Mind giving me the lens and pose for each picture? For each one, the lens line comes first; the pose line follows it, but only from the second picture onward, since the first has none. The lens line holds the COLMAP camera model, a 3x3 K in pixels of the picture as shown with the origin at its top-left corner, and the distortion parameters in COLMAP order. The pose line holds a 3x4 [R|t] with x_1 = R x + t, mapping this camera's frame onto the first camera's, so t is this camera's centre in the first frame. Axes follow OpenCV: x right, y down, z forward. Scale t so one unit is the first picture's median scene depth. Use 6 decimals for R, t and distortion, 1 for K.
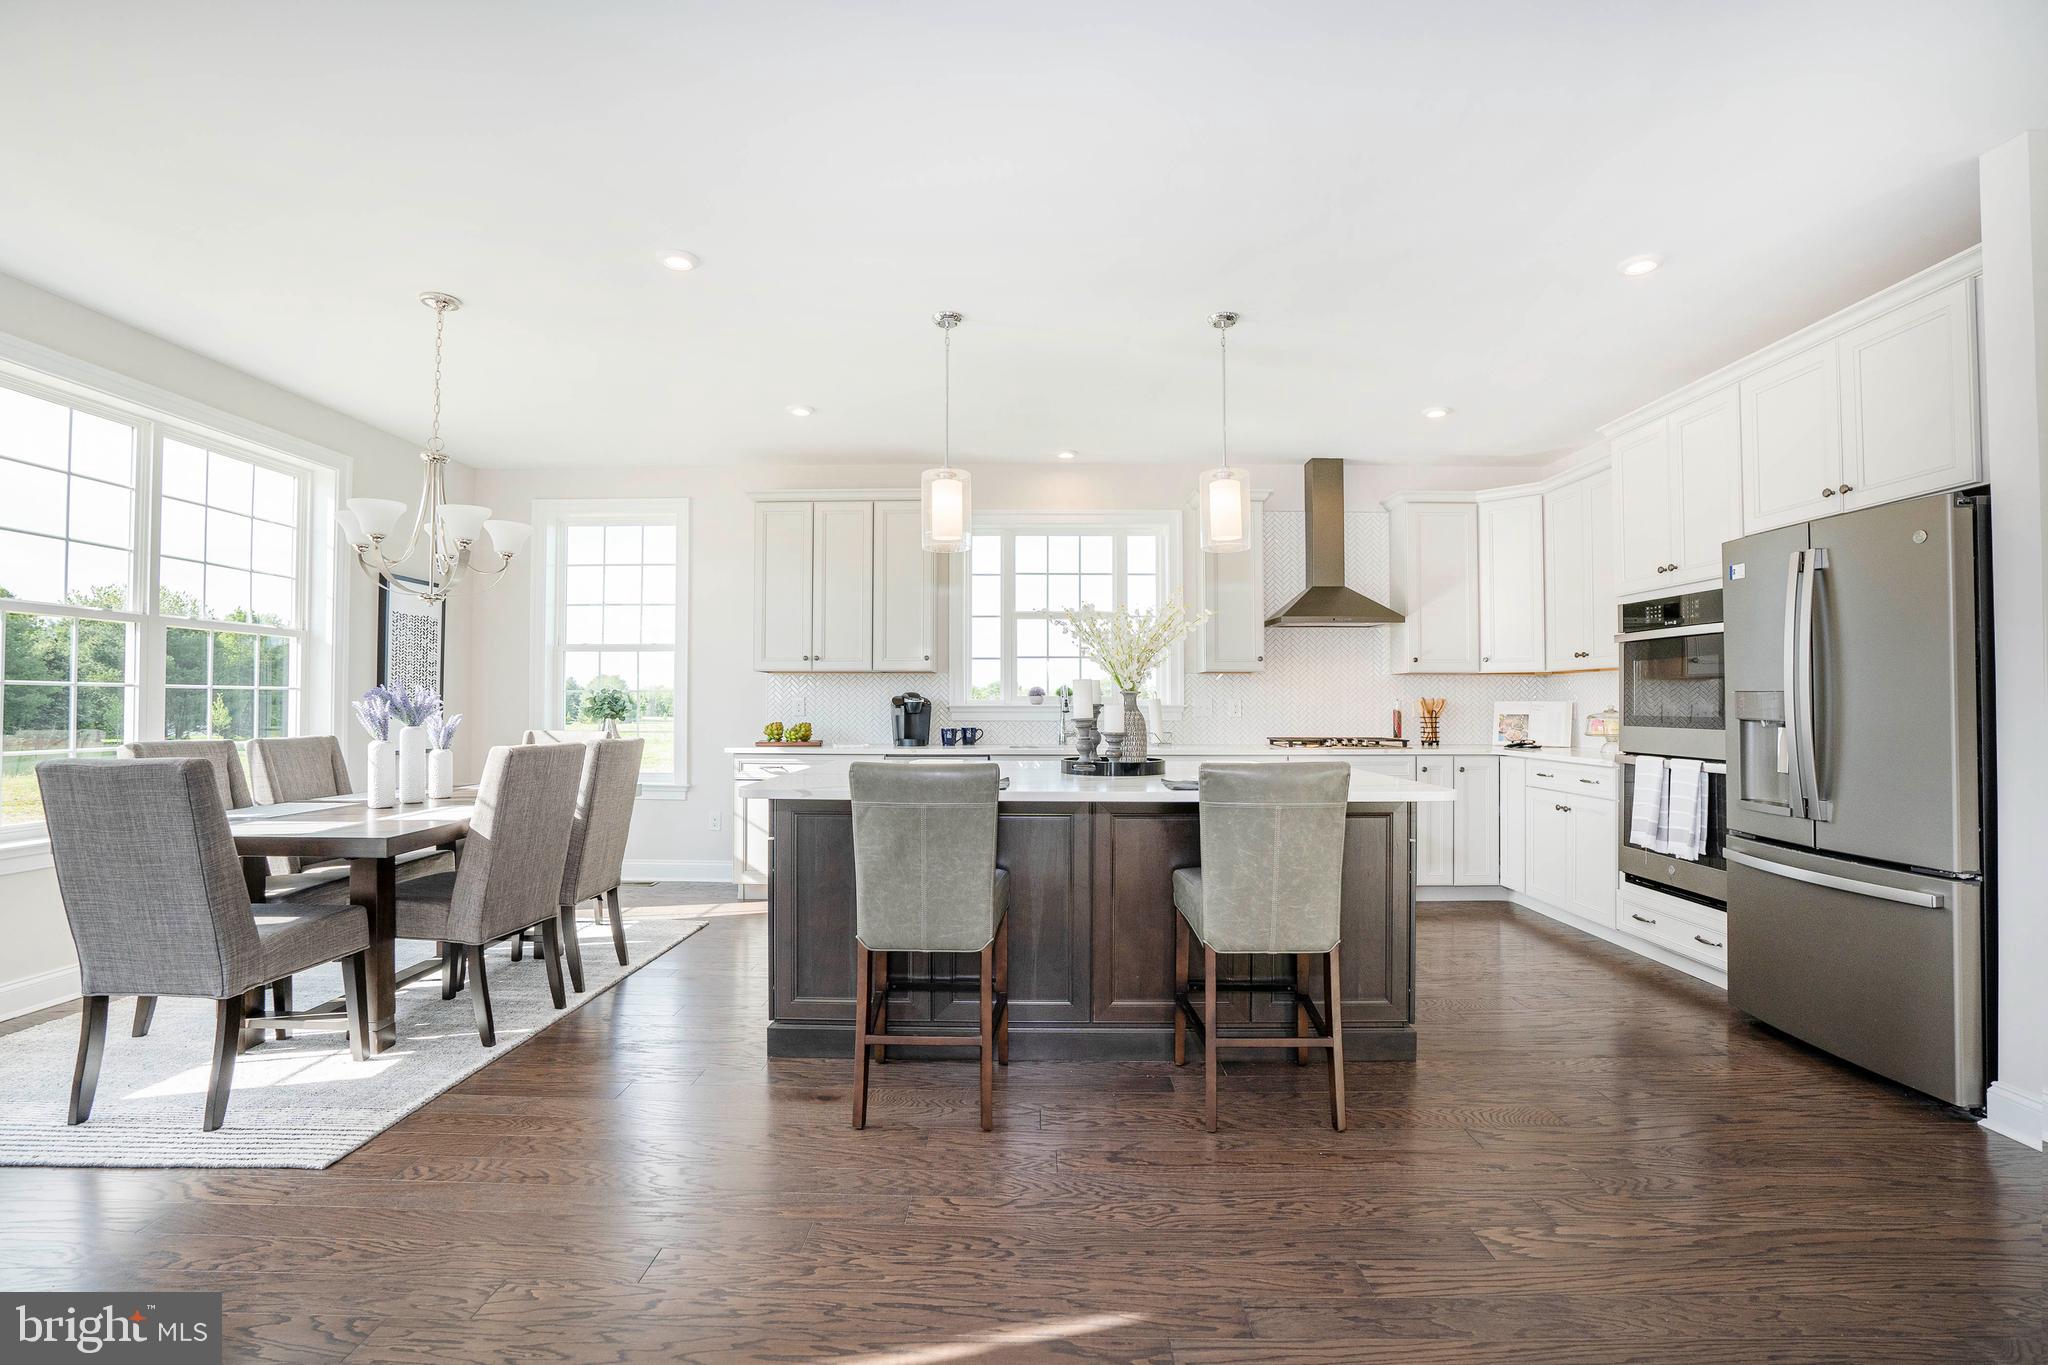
lens RADIAL K [[927.9, 0, 1043.9], [0, 927.9, 724.3], [0, 0, 1]] dist [-0.083841, 0.024583]
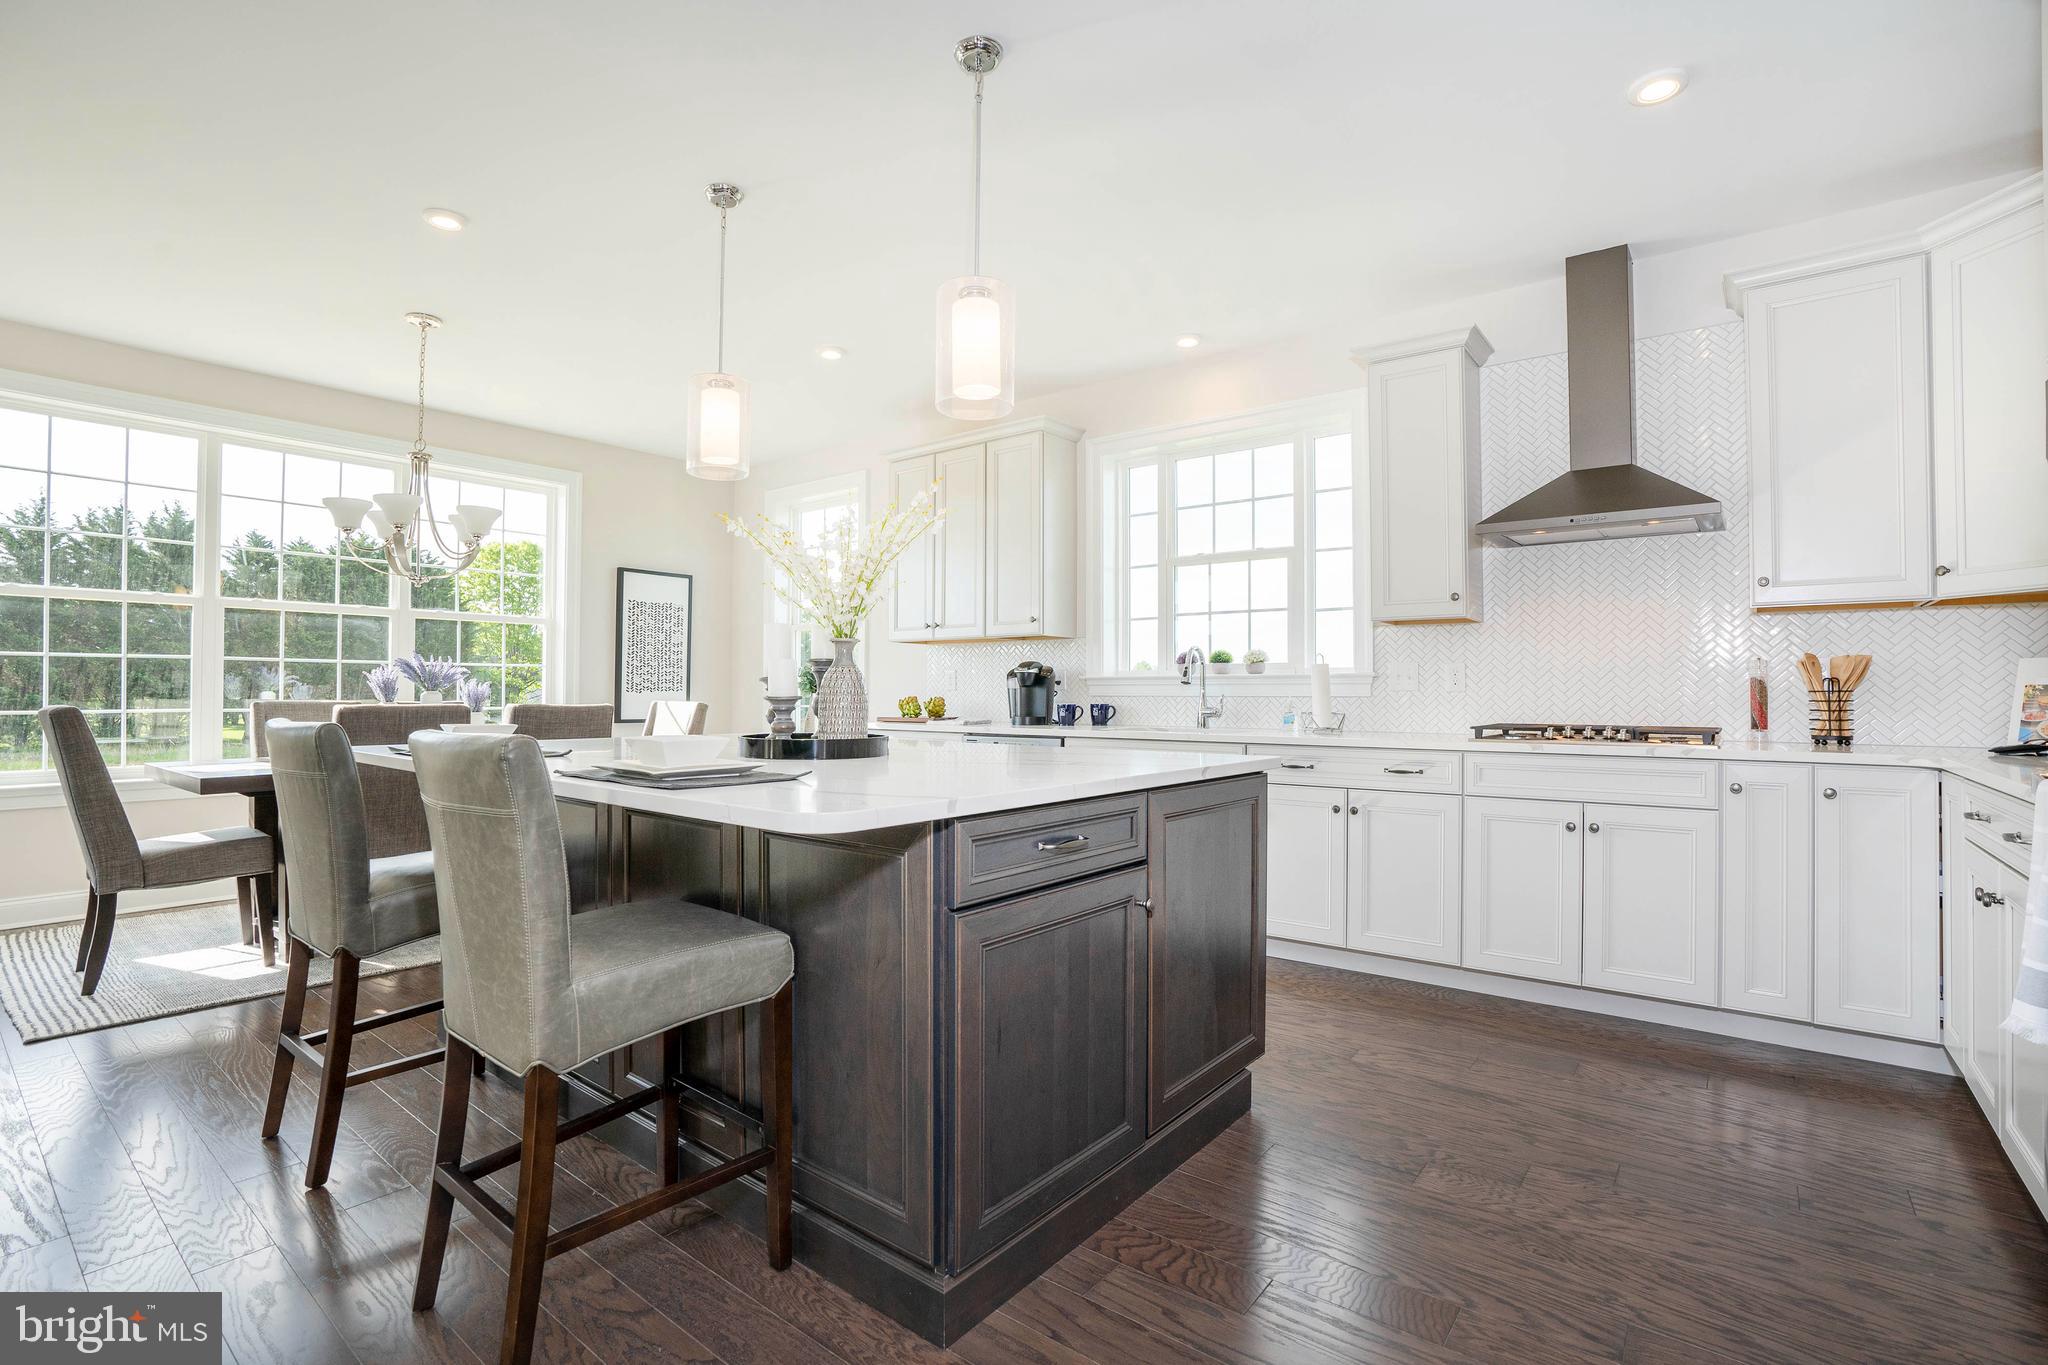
lens RADIAL K [[949.8, 0, 1024.0], [0, 949.8, 682.5], [0, 0, 1]] dist [-0.093148, 0.041076]
pose [[0.782648, -0.005521, -0.622441, 0.416322], [-0.014894, 0.999508, -0.027593, 0.009139], [0.622287, 0.030866, 0.782180, 0.341371]]
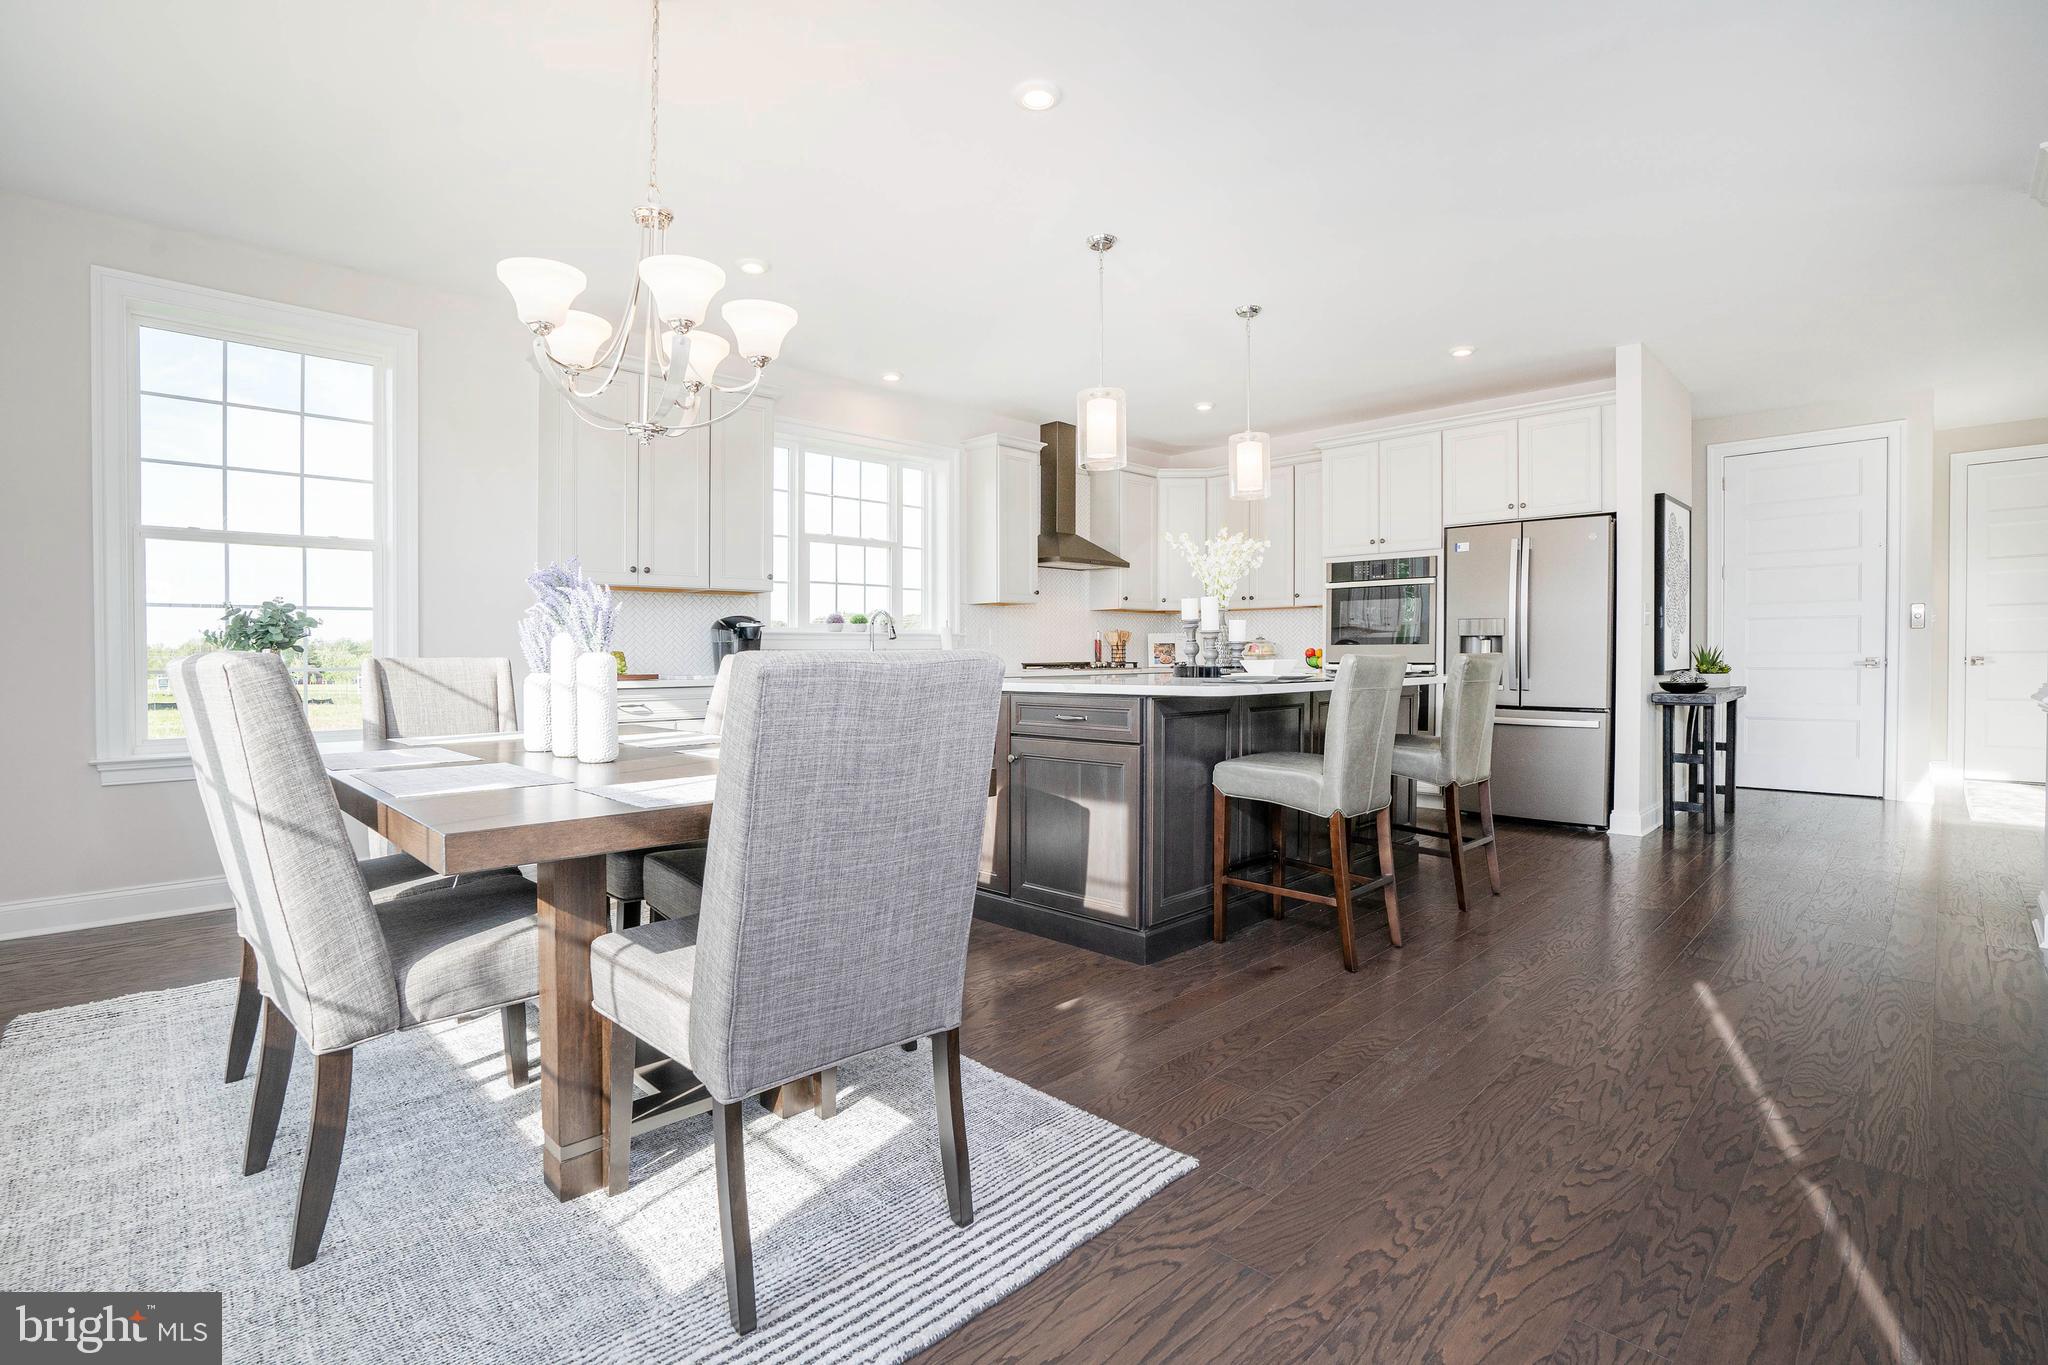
lens RADIAL K [[917.3, 0, 1006.4], [0, 917.3, 694.8], [0, 0, 1]] dist [-0.038576, 0.000062]
pose [[0.731279, -0.035024, 0.681179, -0.590187], [0.020481, 0.999358, 0.029397, 0.021320], [-0.681771, -0.007546, 0.731527, 0.210690]]
